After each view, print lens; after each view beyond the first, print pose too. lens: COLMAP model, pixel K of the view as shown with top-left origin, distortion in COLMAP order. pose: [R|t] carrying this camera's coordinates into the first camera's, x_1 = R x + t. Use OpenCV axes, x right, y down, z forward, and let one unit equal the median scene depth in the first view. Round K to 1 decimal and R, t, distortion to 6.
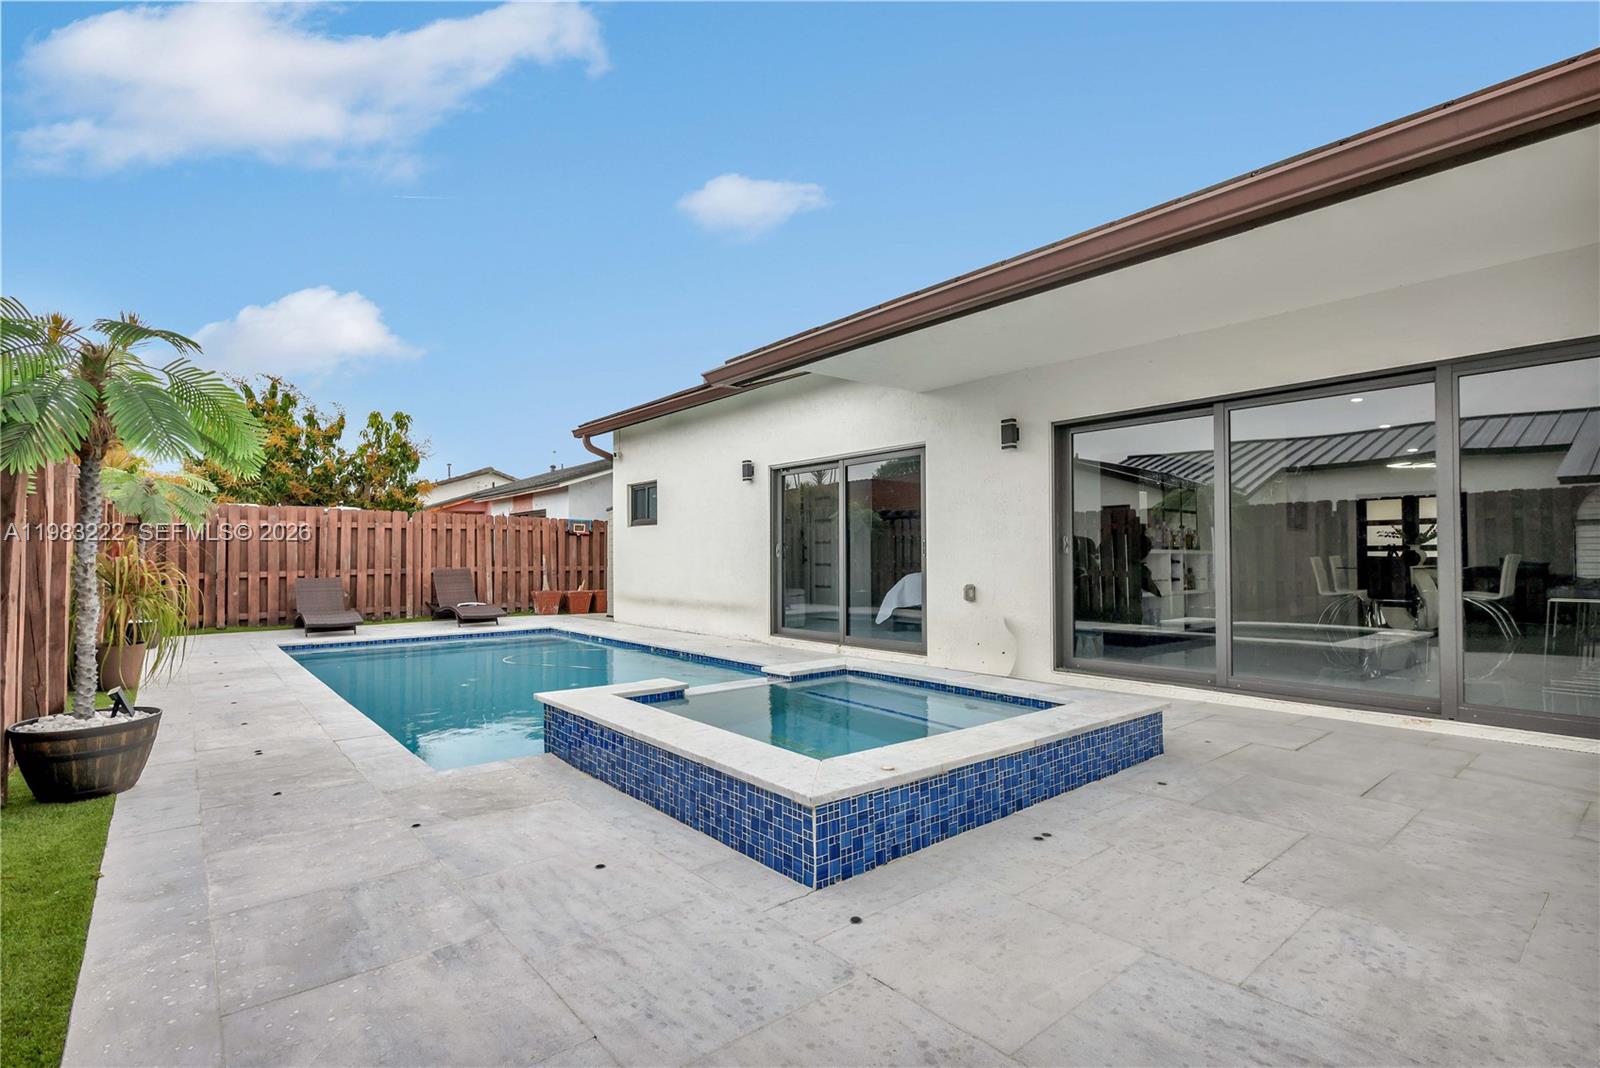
lens RADIAL K [[747.6, 0, 799.7], [0, 747.6, 540.4], [0, 0, 1]] dist [0.000876, 0.000532]
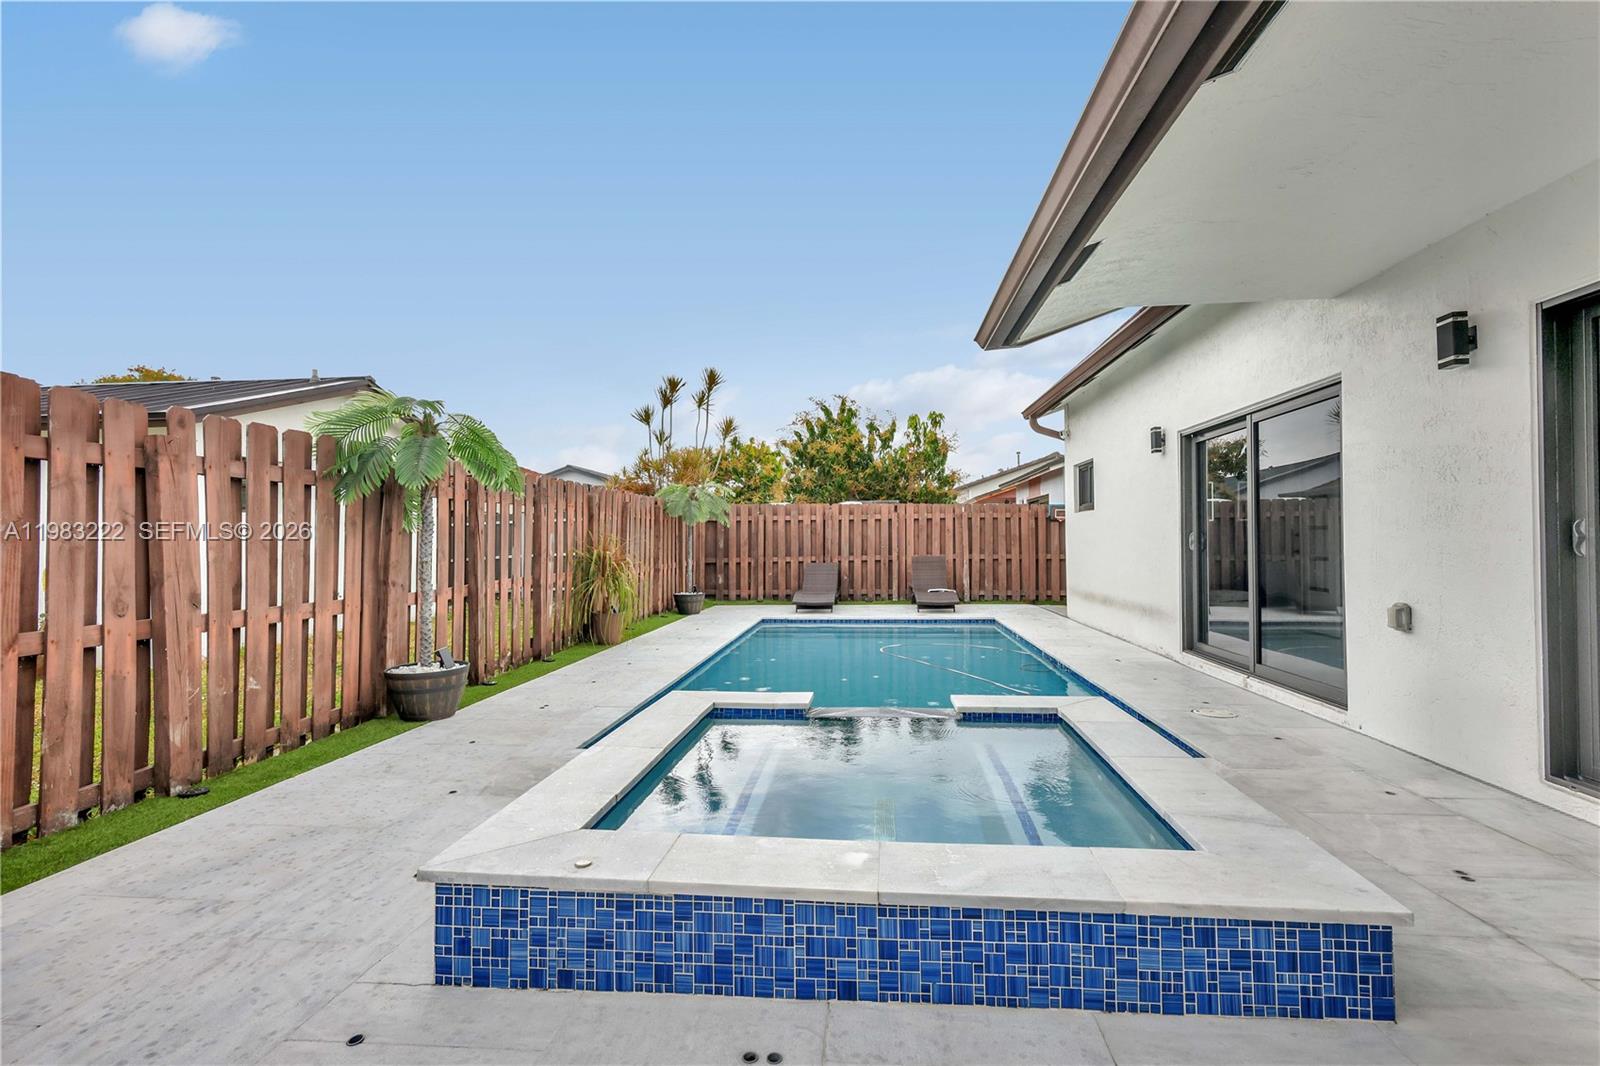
lens RADIAL K [[750.1, 0, 818.8], [0, 750.1, 525.2], [0, 0, 1]] dist [0.003471, 0.000448]
pose [[0.710075, -0.015546, -0.703955, 0.316256], [0.018903, 0.999817, -0.003013, -0.010333], [0.703873, -0.011167, 0.710238, 0.245827]]
